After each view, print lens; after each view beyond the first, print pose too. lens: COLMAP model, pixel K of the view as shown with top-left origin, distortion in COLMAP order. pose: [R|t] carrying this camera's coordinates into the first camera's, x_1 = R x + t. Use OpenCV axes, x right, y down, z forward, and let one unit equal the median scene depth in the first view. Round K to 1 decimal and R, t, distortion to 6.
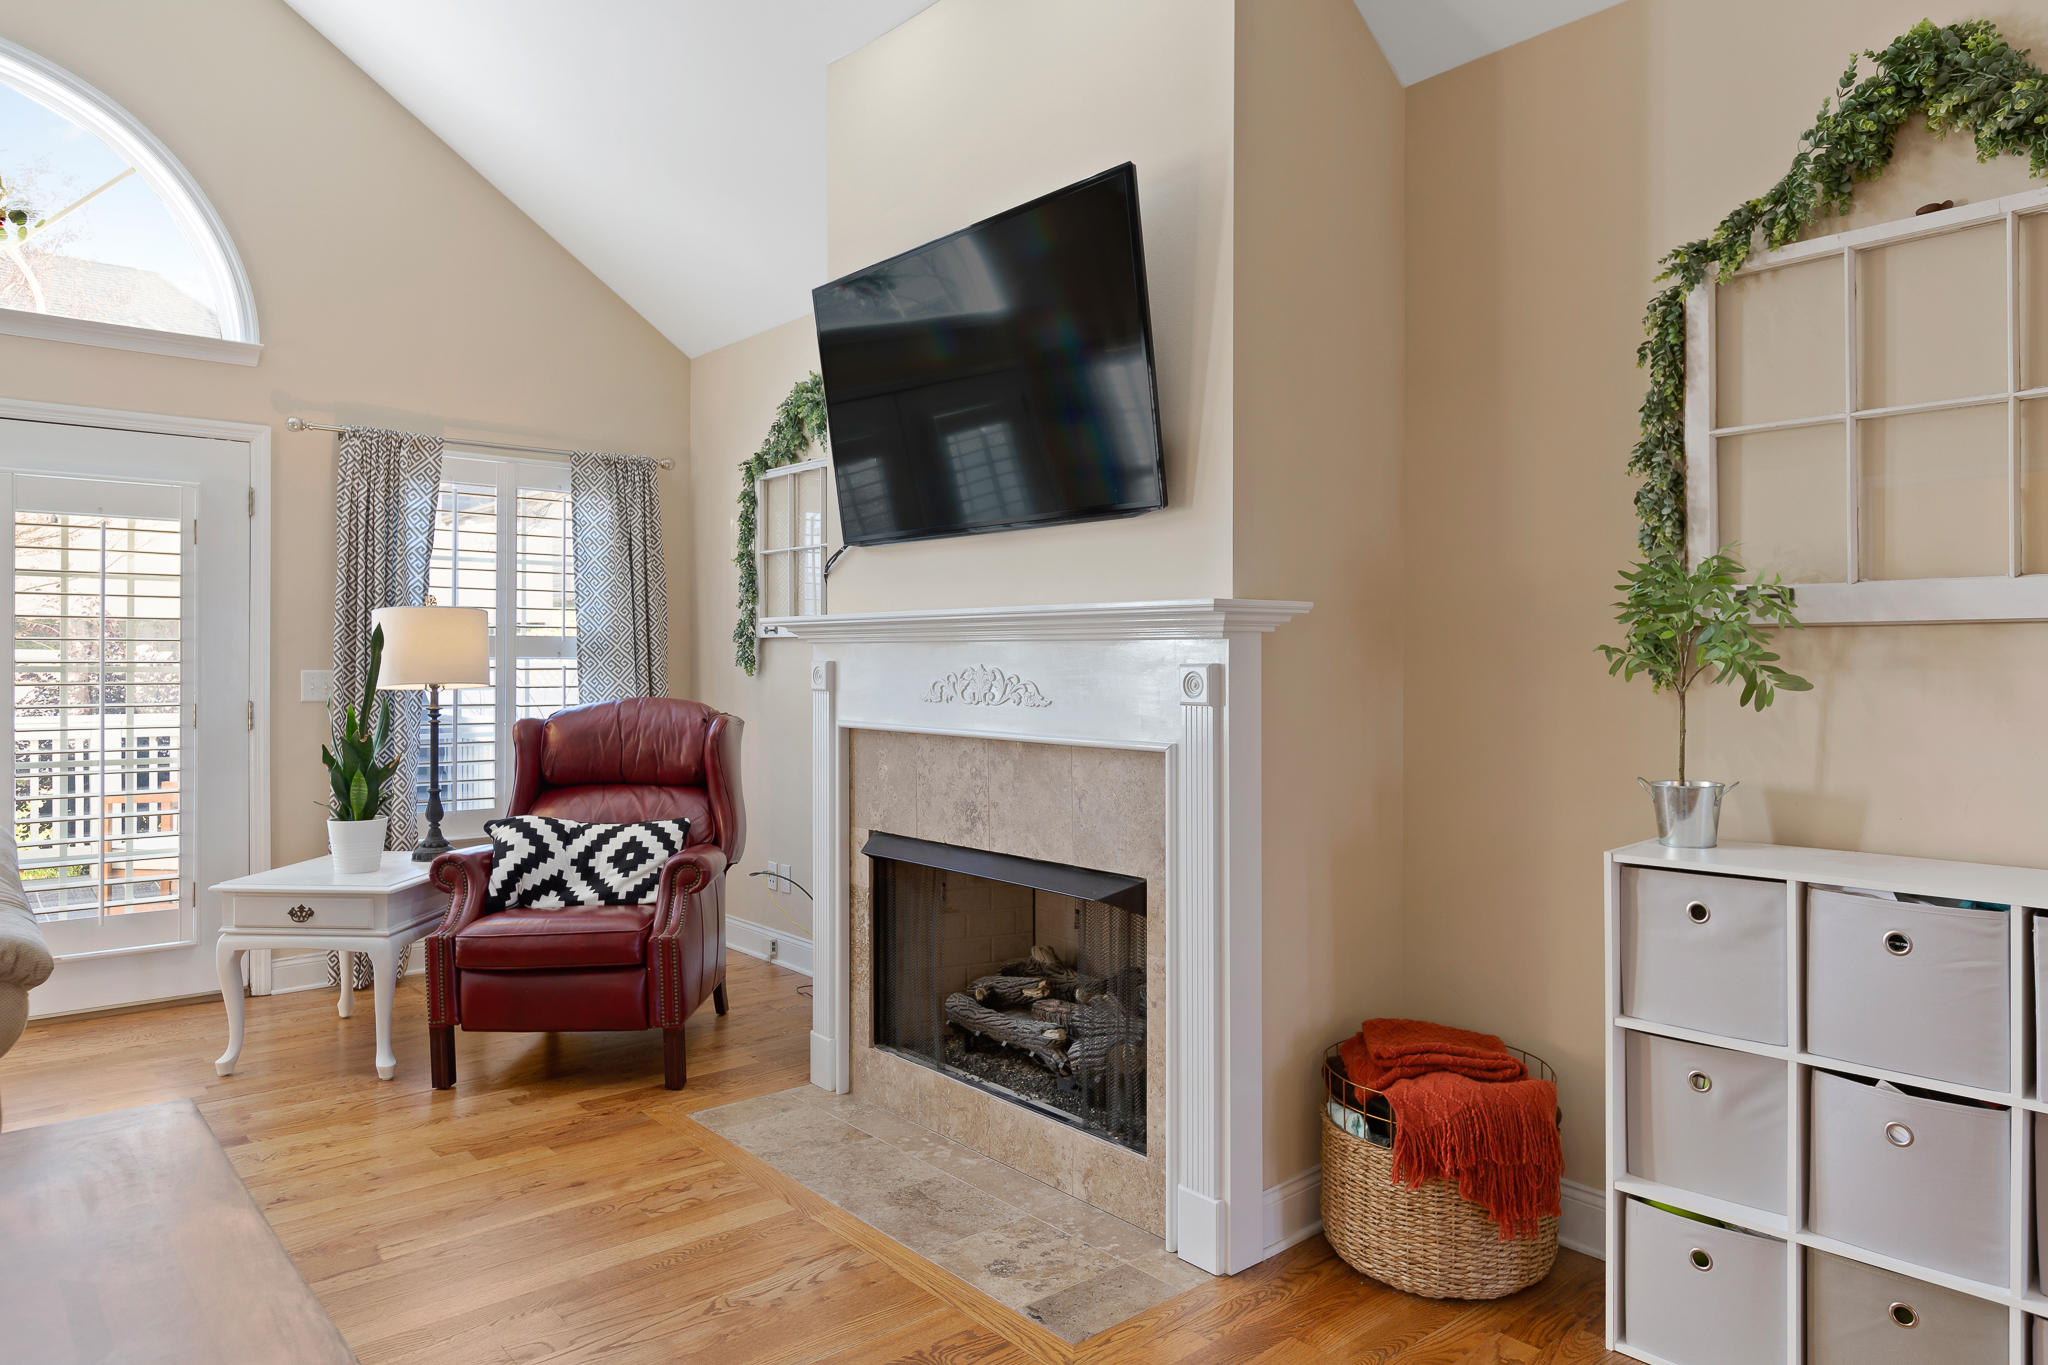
lens RADIAL K [[1276.7, 0, 1027.9], [0, 1276.7, 658.2], [0, 0, 1]] dist [-0.003637, -0.001424]
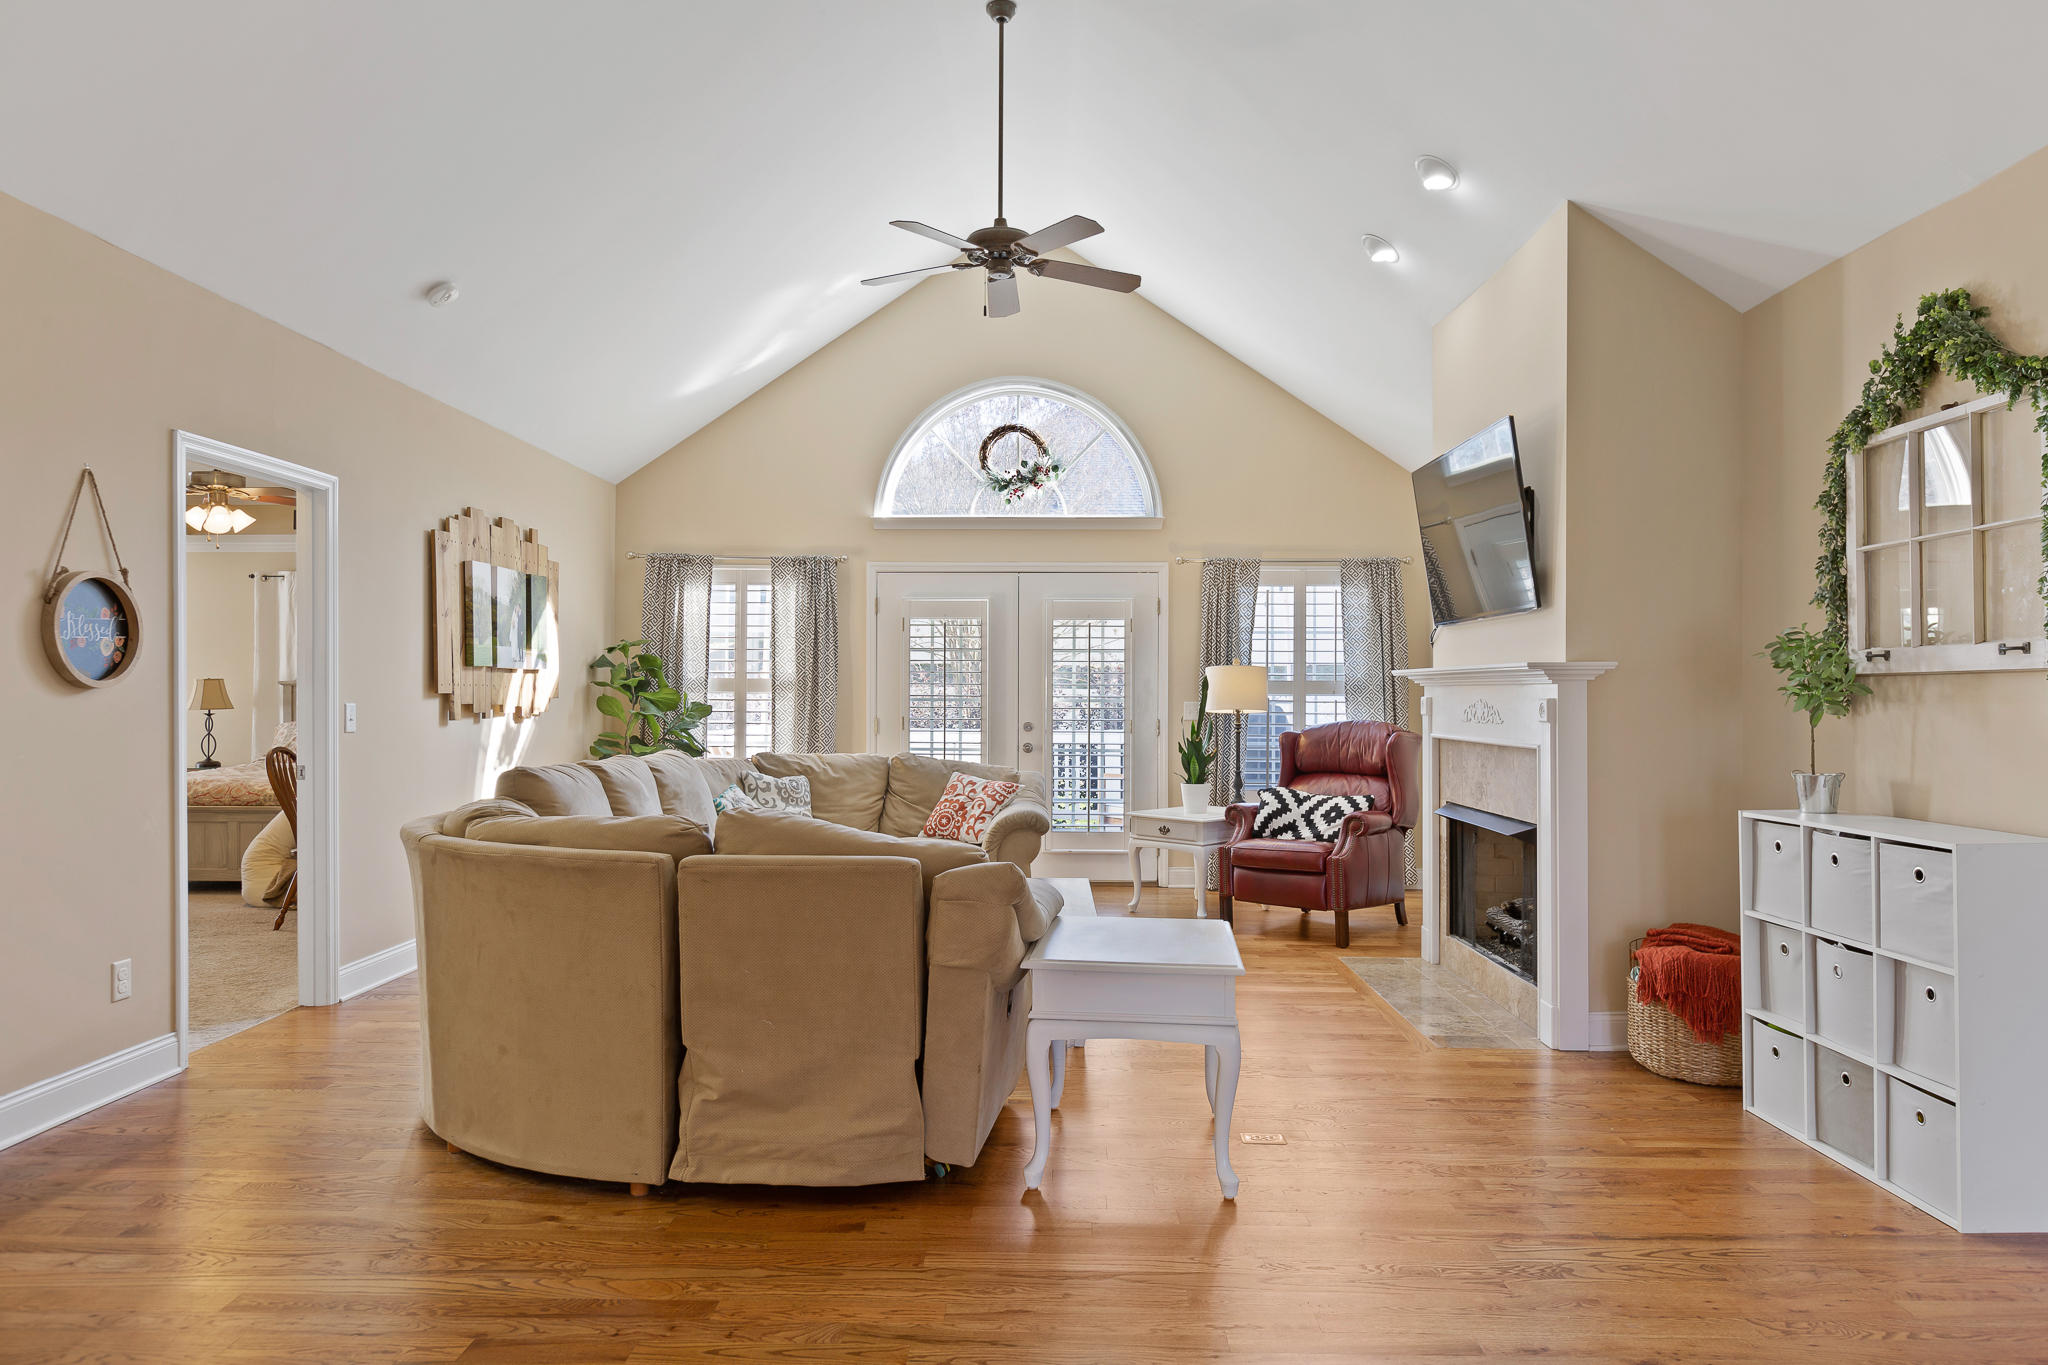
lens RADIAL K [[1276.7, 0, 1015.7], [0, 1276.7, 683.4], [0, 0, 1]] dist [-0.003637, -0.001424]
pose [[0.737284, -0.004868, -0.675565, 0.519963], [-0.001437, 0.999960, -0.008773, 0.000083], [0.675581, 0.007439, 0.737248, -0.518730]]
